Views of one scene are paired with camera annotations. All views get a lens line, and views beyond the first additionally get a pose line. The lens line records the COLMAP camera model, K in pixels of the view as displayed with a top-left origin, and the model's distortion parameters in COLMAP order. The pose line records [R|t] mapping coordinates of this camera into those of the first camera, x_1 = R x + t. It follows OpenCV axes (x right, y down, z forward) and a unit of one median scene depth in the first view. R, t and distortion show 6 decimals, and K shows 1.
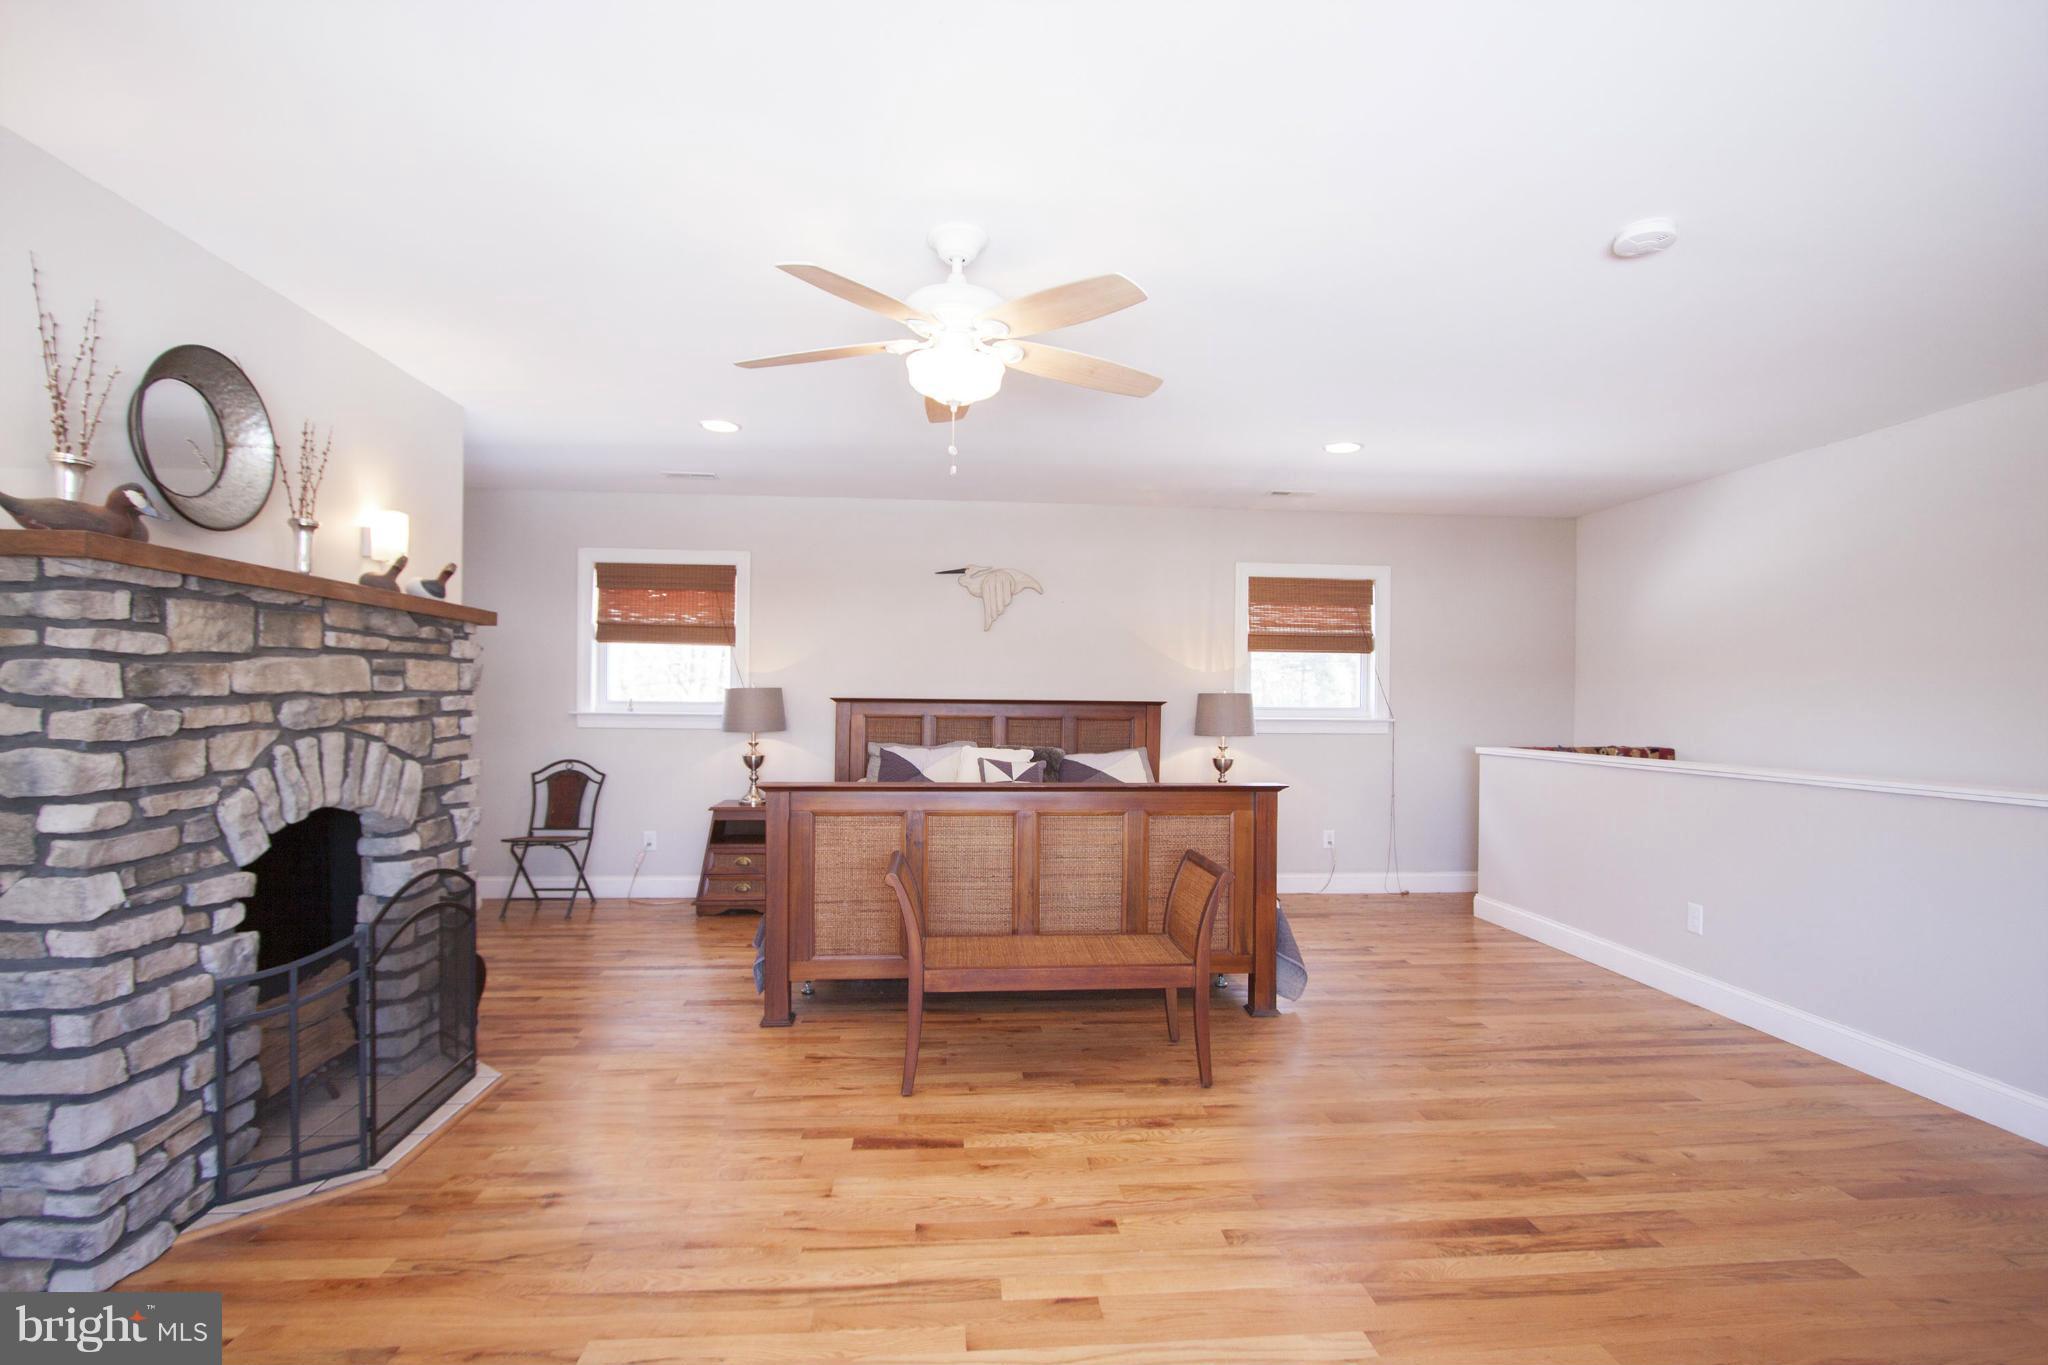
lens RADIAL K [[958.0, 0, 1025.9], [0, 958.0, 704.5], [0, 0, 1]] dist [-0.017765, 0.002030]
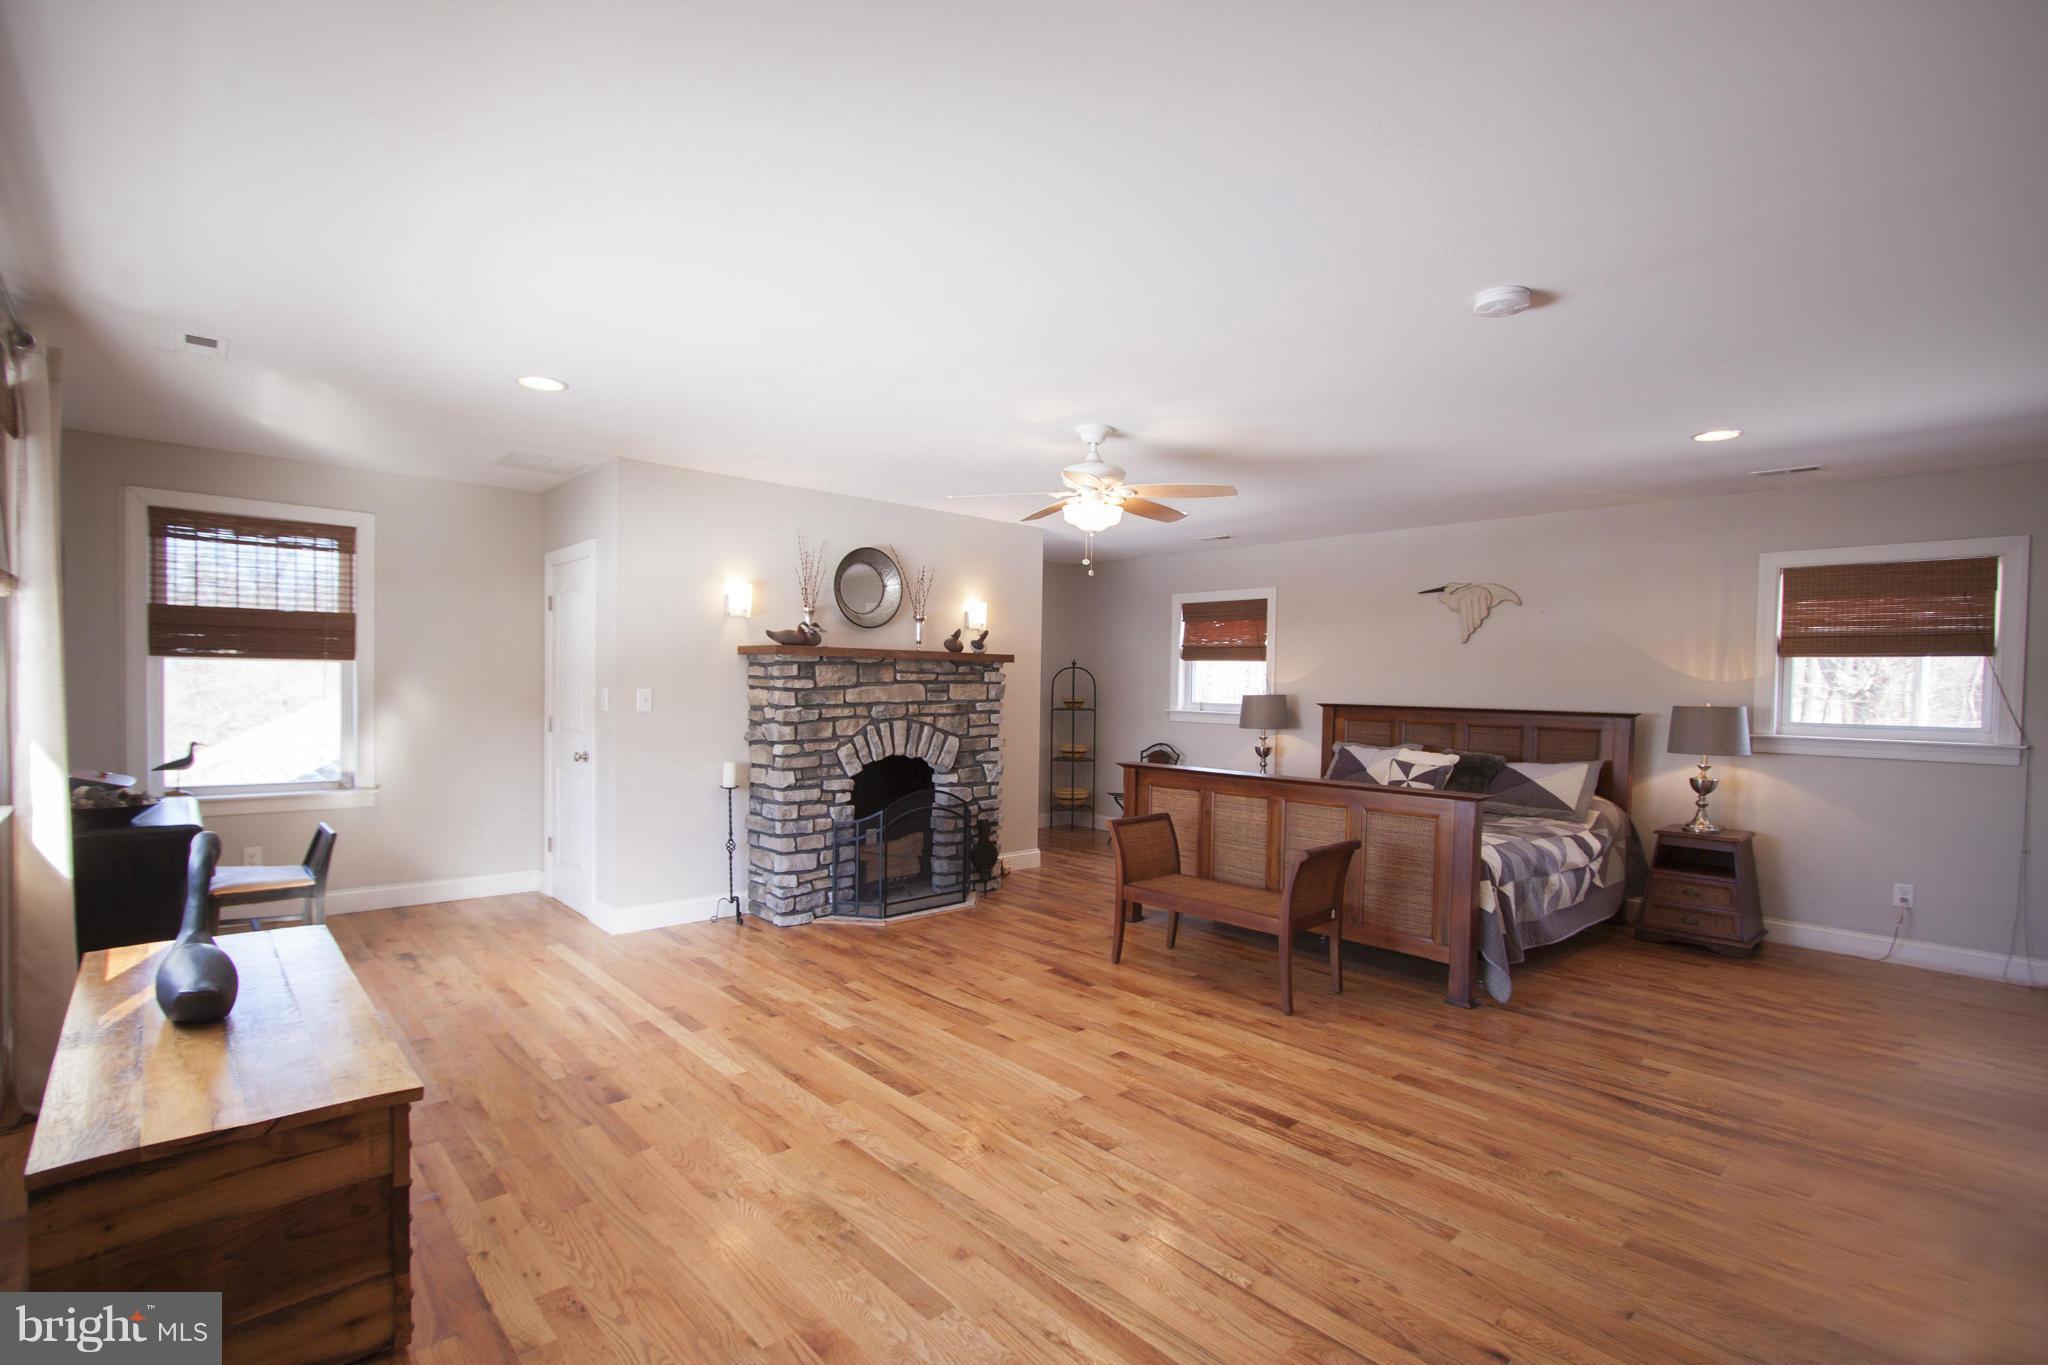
lens RADIAL K [[958.0, 0, 1025.9], [0, 958.0, 704.5], [0, 0, 1]] dist [-0.017765, 0.002030]
pose [[0.611391, 0.019582, -0.791086, 1.256904], [-0.011820, 0.999808, 0.015613, -0.047844], [0.791240, -0.000195, 0.611506, -0.097181]]
